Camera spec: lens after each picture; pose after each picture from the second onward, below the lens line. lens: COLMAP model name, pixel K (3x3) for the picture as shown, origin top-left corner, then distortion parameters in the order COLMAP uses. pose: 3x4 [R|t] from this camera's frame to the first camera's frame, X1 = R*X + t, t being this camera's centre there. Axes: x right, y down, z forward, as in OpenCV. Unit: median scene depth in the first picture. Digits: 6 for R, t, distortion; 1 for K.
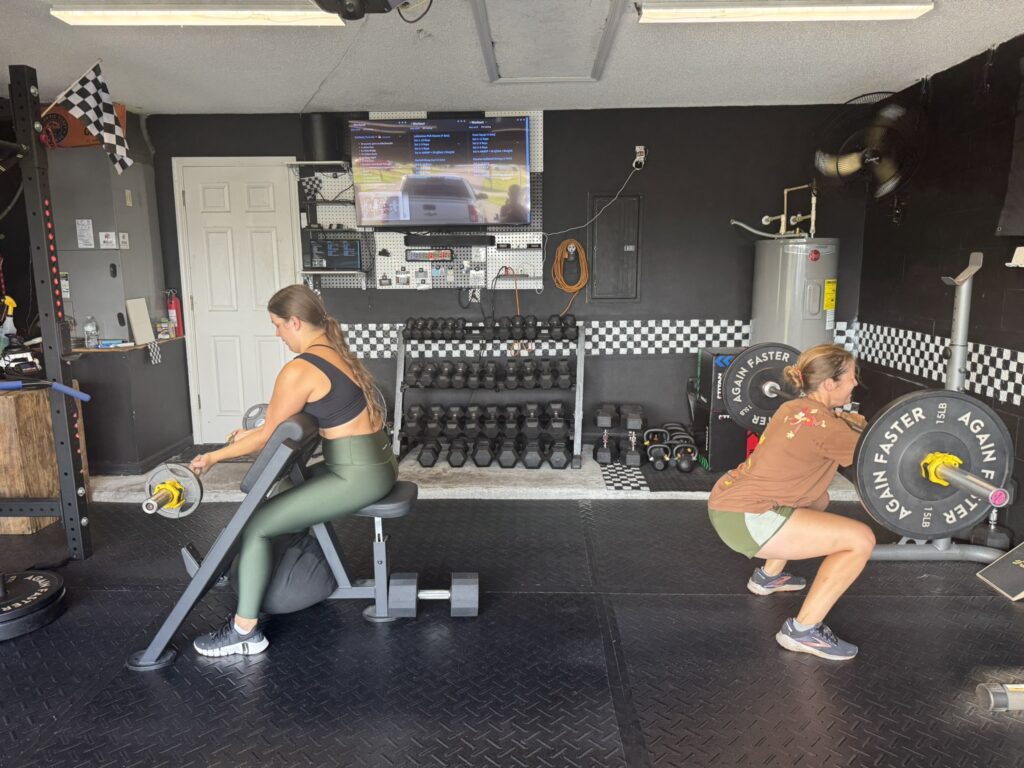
lens RADIAL K [[734.0, 0, 516.8], [0, 734.0, 399.9], [0, 0, 1]] dist [0.116448, -0.183551]
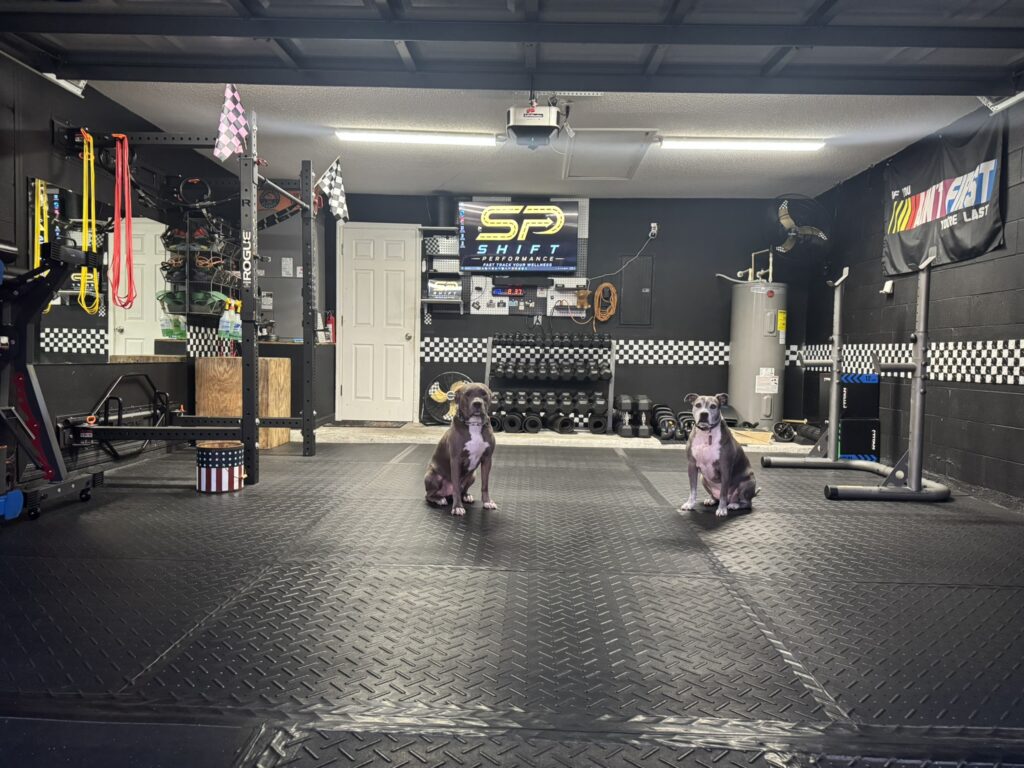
lens RADIAL K [[734.0, 0, 516.8], [0, 734.0, 399.9], [0, 0, 1]] dist [0.116448, -0.183551]
pose [[0.999624, 0.027029, 0.004607, -0.102246], [-0.026263, 0.992148, -0.122278, 0.191884], [-0.007875, 0.122112, 0.992485, -0.410663]]
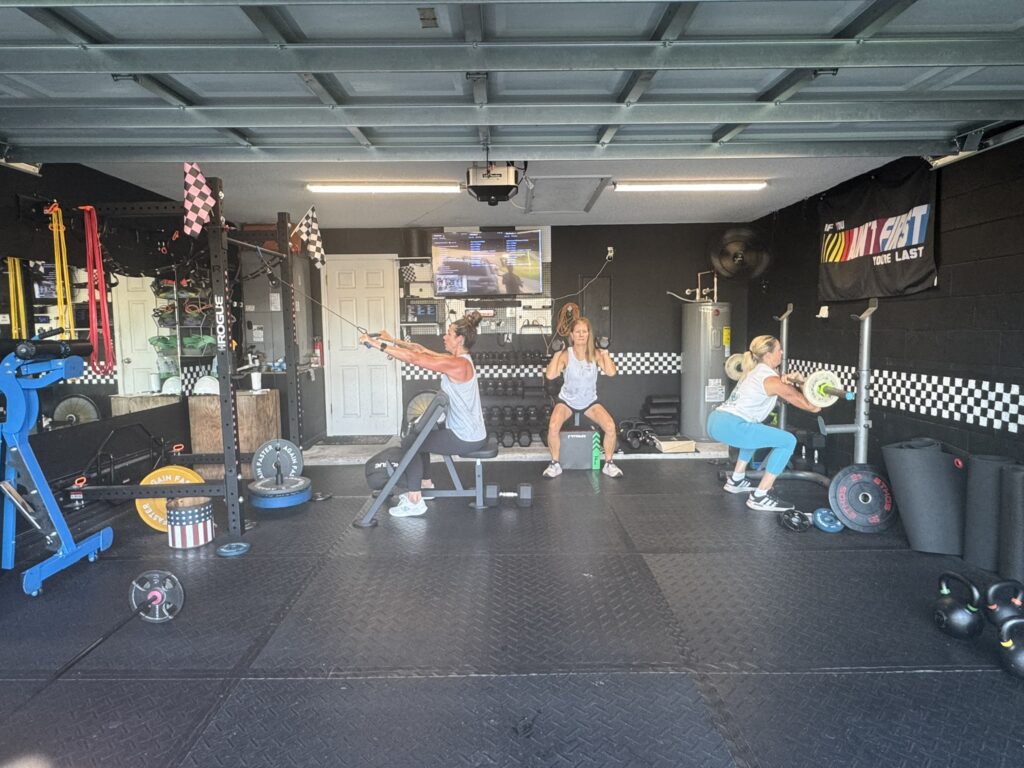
lens RADIAL K [[616.3, 0, 515.9], [0, 616.3, 386.1], [0, 0, 1]] dist [-0.001328, -0.000199]
pose [[0.999427, -0.009566, 0.032483, -0.085641], [0.012106, 0.996807, -0.078932, 0.064951], [-0.031624, 0.079280, 0.996351, -0.307455]]
